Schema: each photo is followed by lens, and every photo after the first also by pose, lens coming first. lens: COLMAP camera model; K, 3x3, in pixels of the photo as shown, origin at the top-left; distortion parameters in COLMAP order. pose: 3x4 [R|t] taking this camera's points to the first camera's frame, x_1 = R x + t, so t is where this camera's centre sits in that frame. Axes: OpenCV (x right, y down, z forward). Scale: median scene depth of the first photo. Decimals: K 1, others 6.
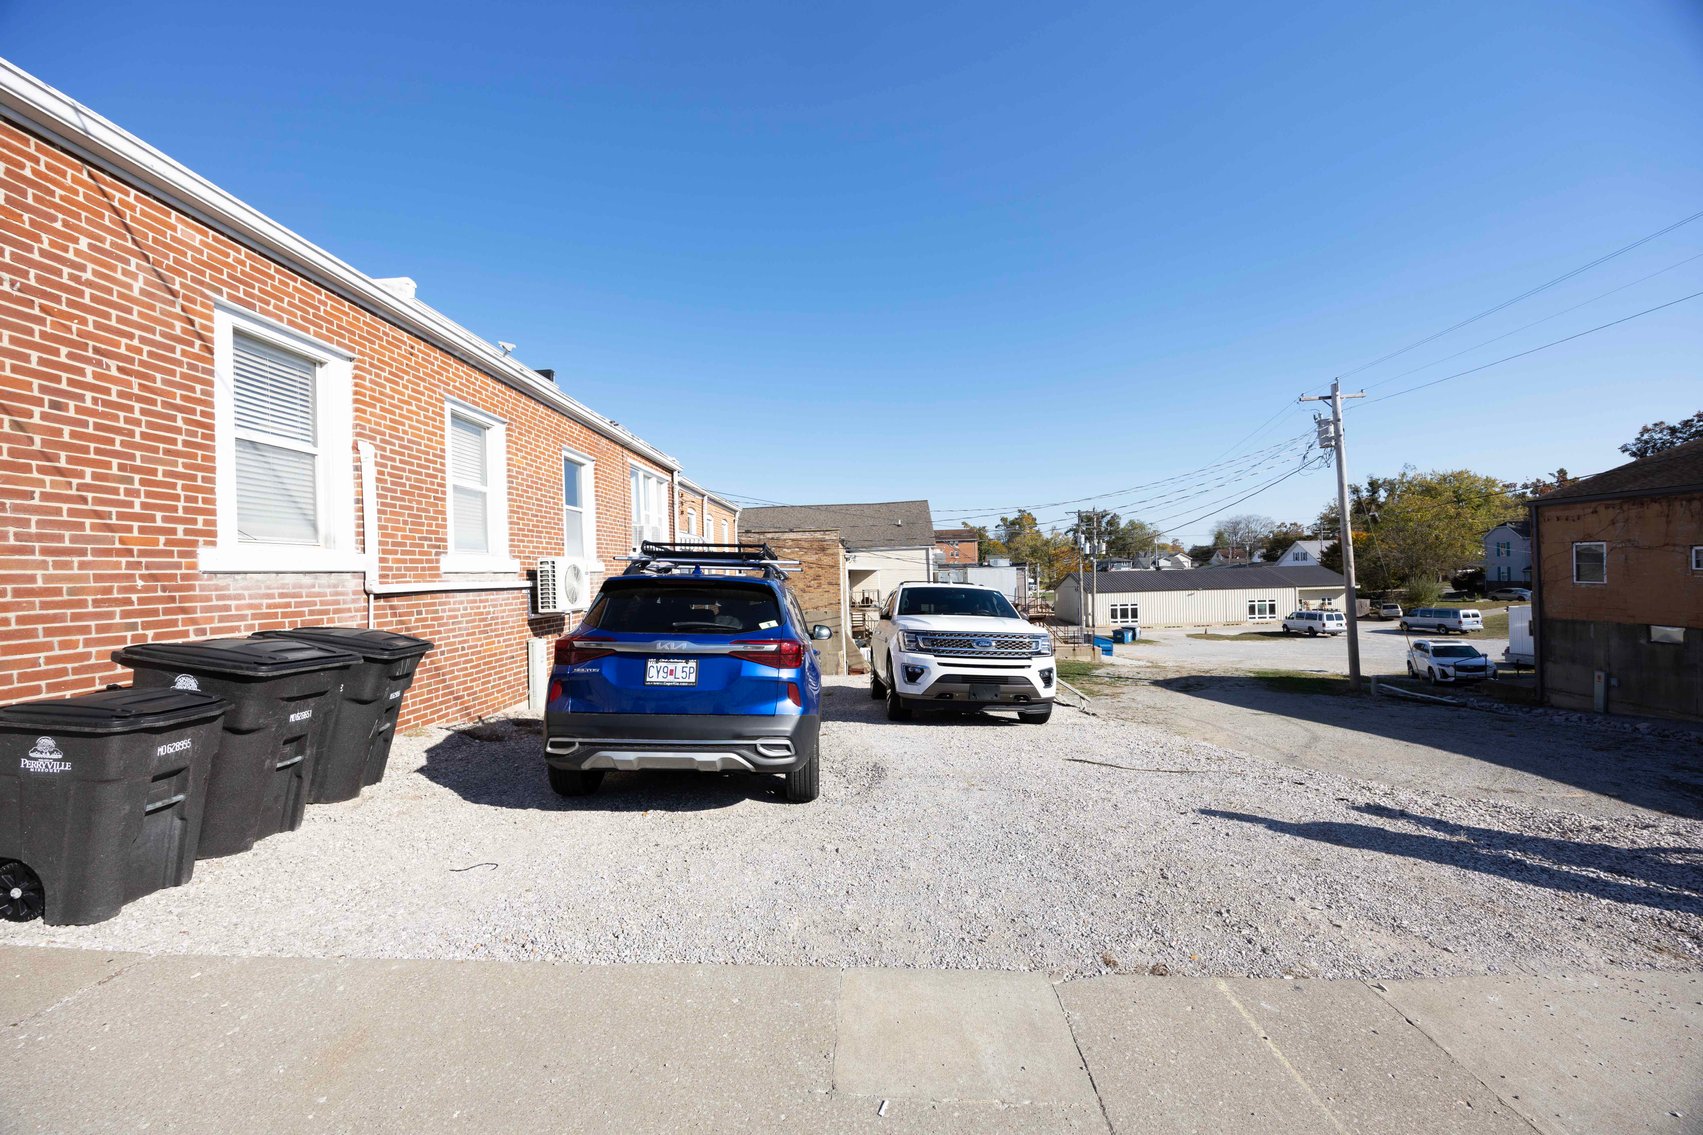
lens RADIAL K [[644.4, 0, 851.4], [0, 644.4, 571.2], [0, 0, 1]] dist [-0.002712, -0.000073]
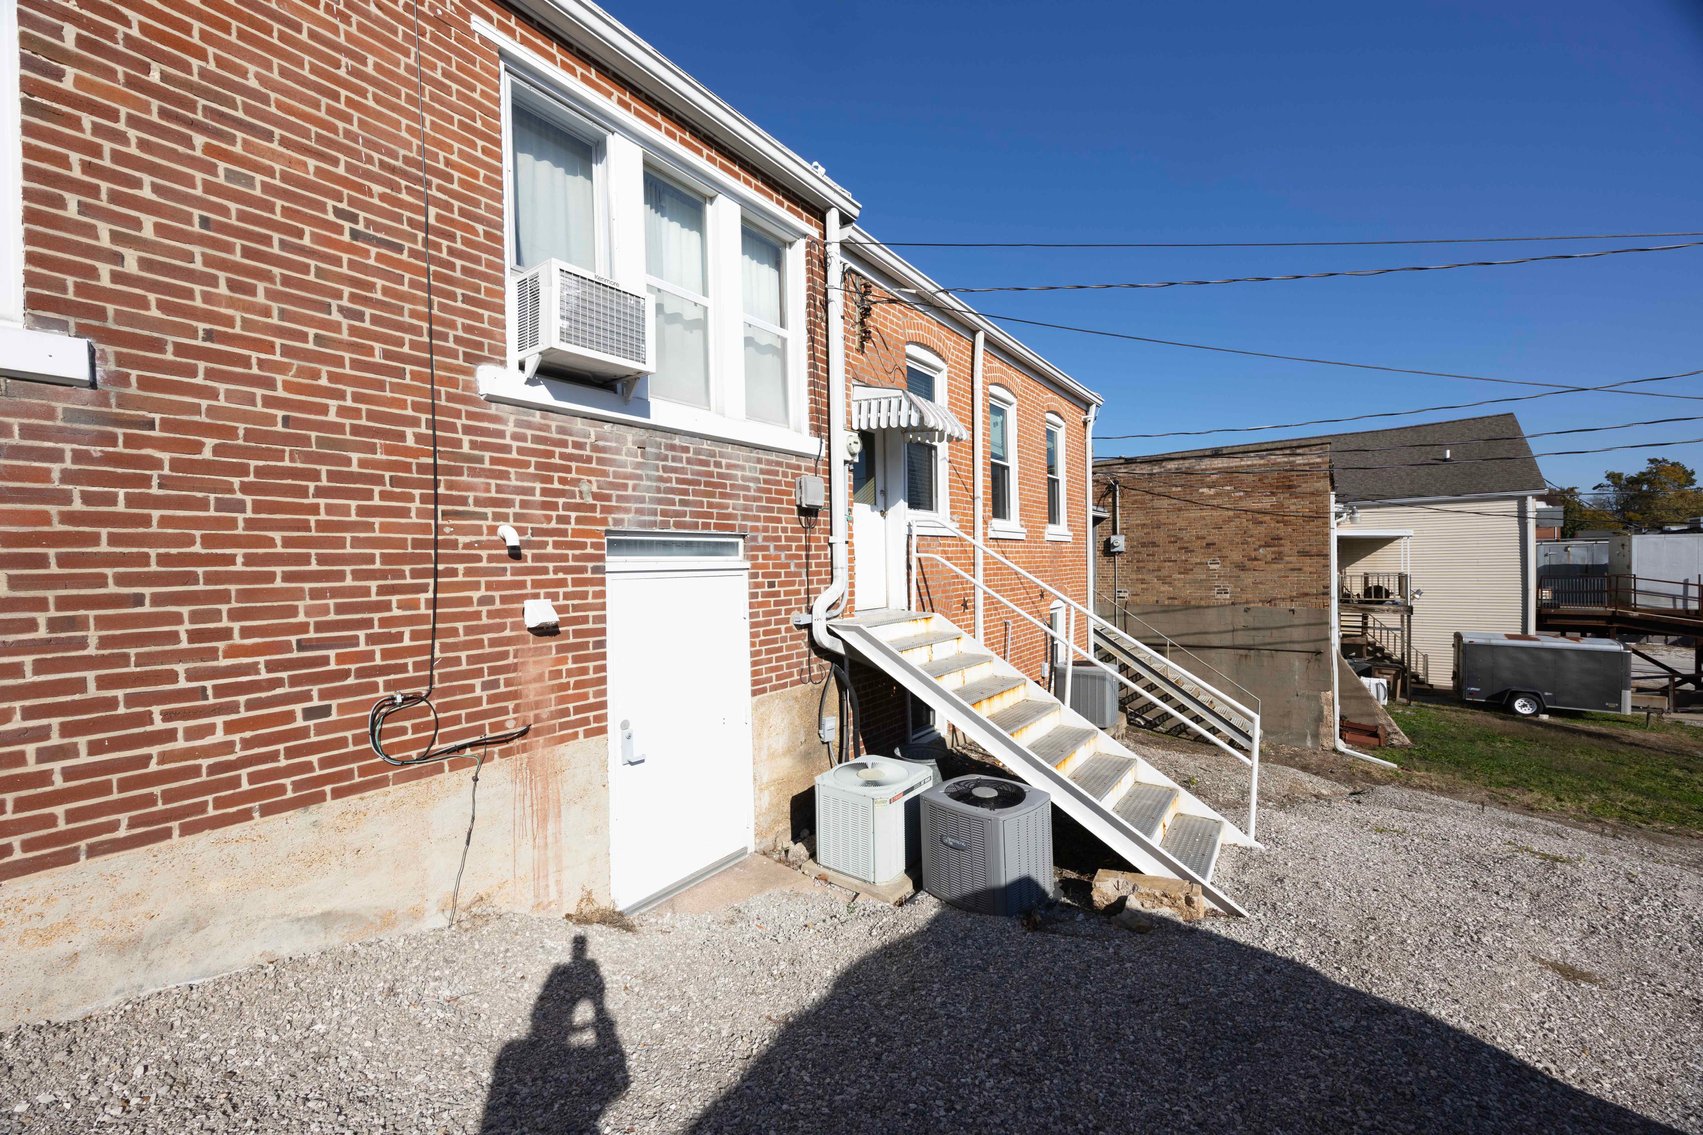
lens RADIAL K [[644.4, 0, 851.4], [0, 644.4, 571.2], [0, 0, 1]] dist [-0.002712, -0.000073]
pose [[0.810550, 0.021927, -0.585259, -0.021508], [-0.007207, 0.999597, 0.027470, 0.018376], [0.585626, -0.018048, 0.810381, 0.334090]]
